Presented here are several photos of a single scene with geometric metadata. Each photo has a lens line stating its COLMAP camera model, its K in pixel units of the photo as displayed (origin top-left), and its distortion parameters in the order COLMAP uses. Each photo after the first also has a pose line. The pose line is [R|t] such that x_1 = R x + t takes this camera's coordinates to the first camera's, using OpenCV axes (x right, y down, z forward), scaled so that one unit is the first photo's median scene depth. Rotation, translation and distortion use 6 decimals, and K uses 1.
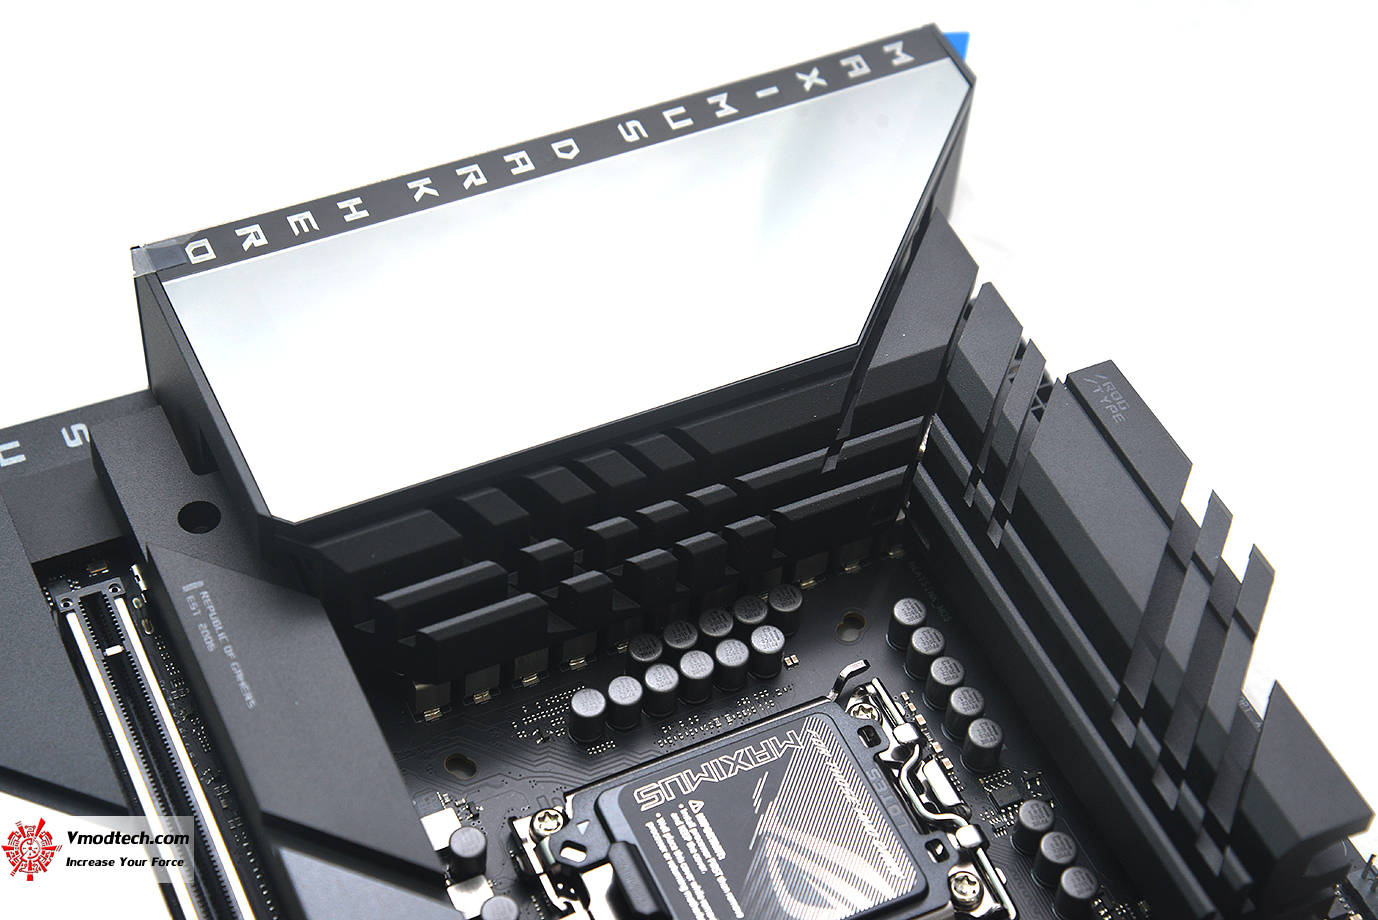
lens RADIAL K [[2718.0, 0, 689.0], [0, 2718.0, 460.0], [0, 0, 1]] dist [0.373832, 0.247894]
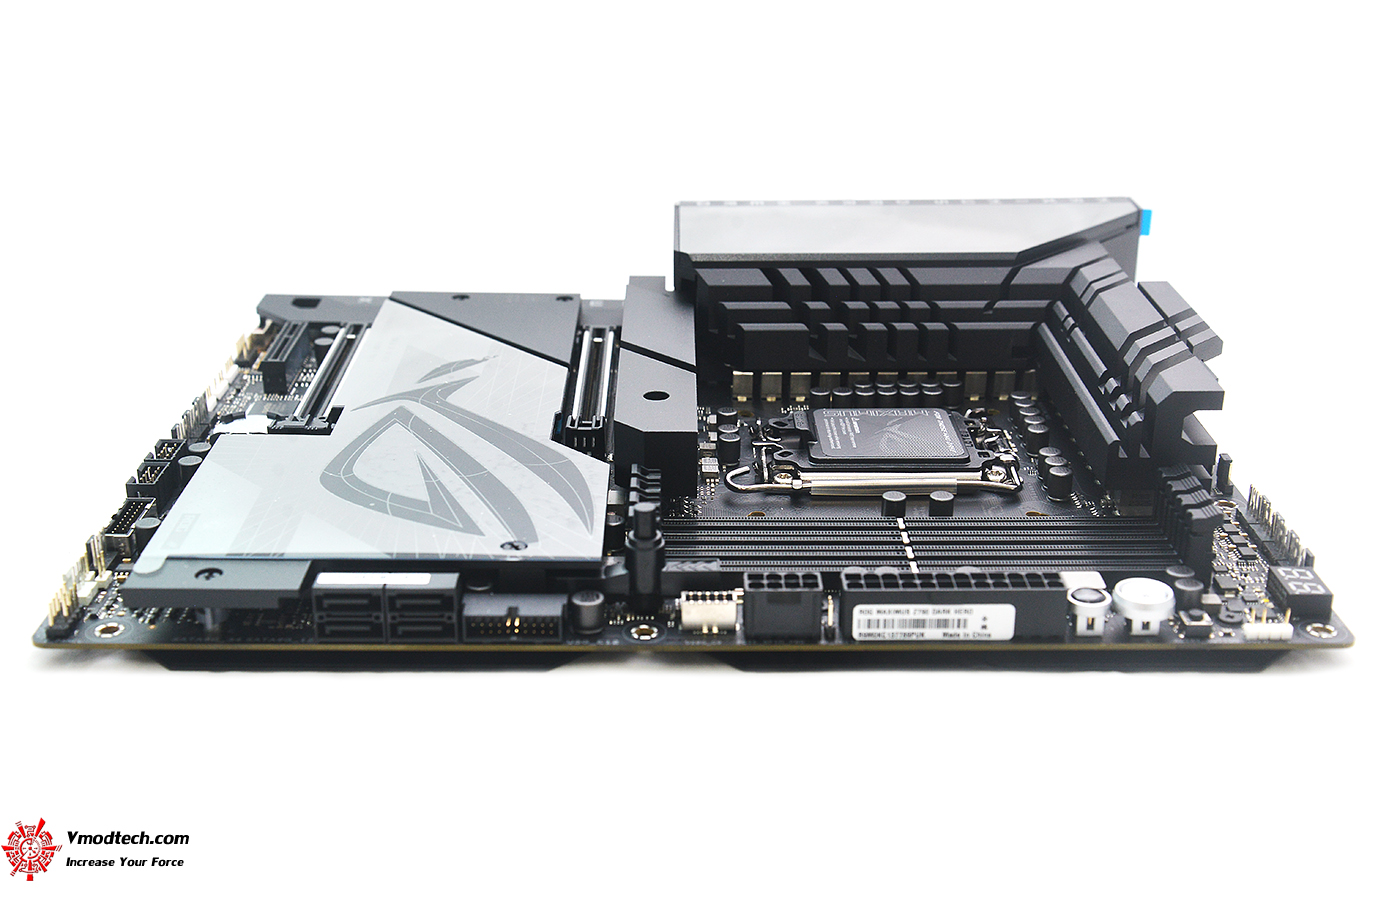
lens RADIAL K [[1701.5, 0, 683.1], [0, 1701.5, 459.0], [0, 0, 1]] dist [0.117980, 0.033872]
pose [[0.904577, 0.104581, -0.413284, 0.352011], [-0.292195, 0.858009, -0.422425, 0.632306], [0.310423, 0.502876, 0.806693, 0.092120]]
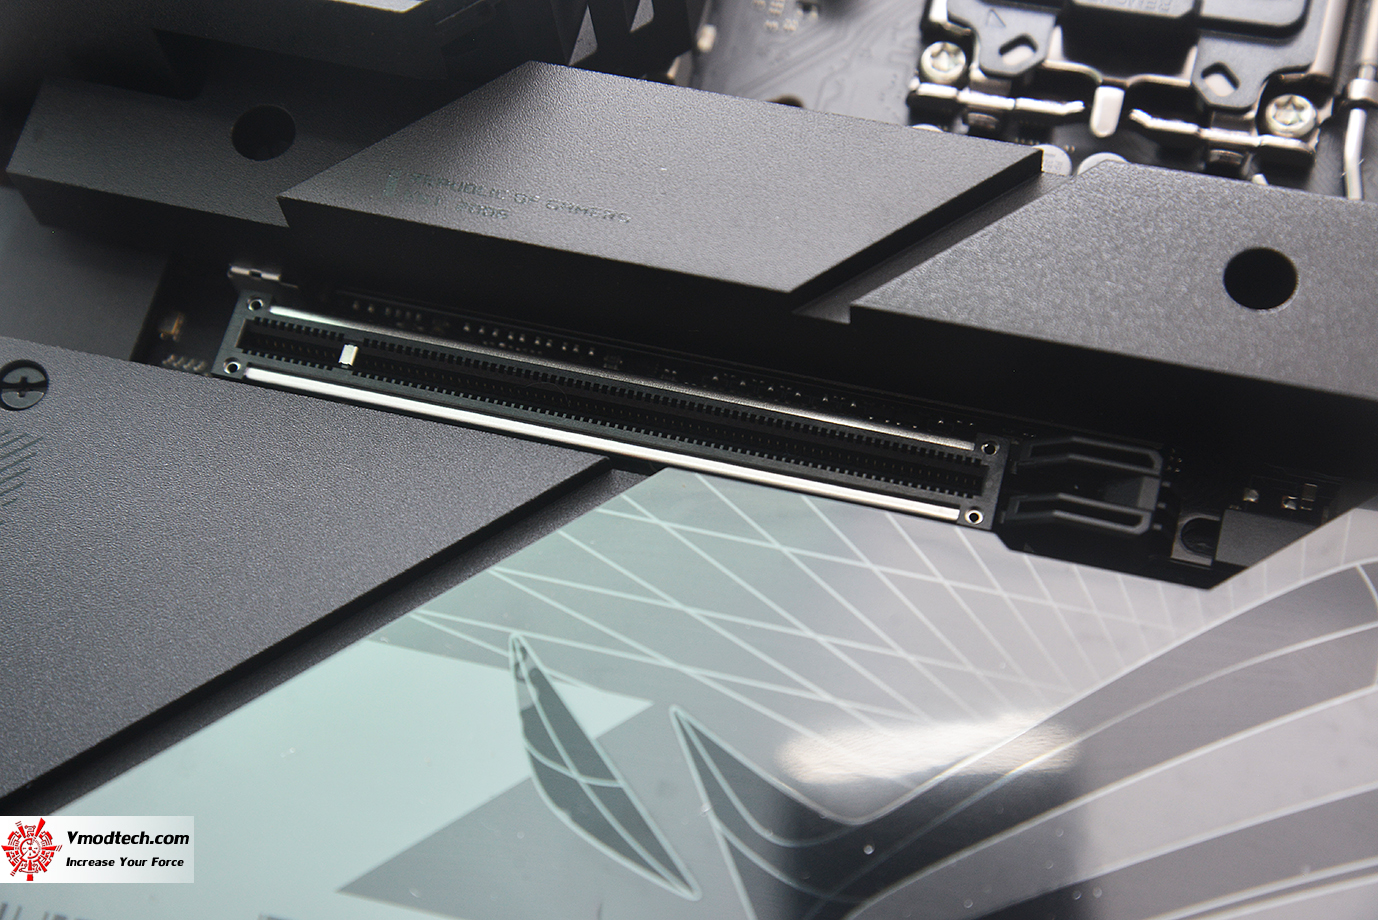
lens RADIAL K [[2580.8, 0, 670.9], [0, 2580.8, 462.3], [0, 0, 1]] dist [0.237931, 0.048312]
pose [[0.629926, -0.748567, 0.206978, -0.307608], [0.679775, 0.660303, 0.319227, -0.059918], [-0.375631, -0.060391, 0.924800, 0.396480]]
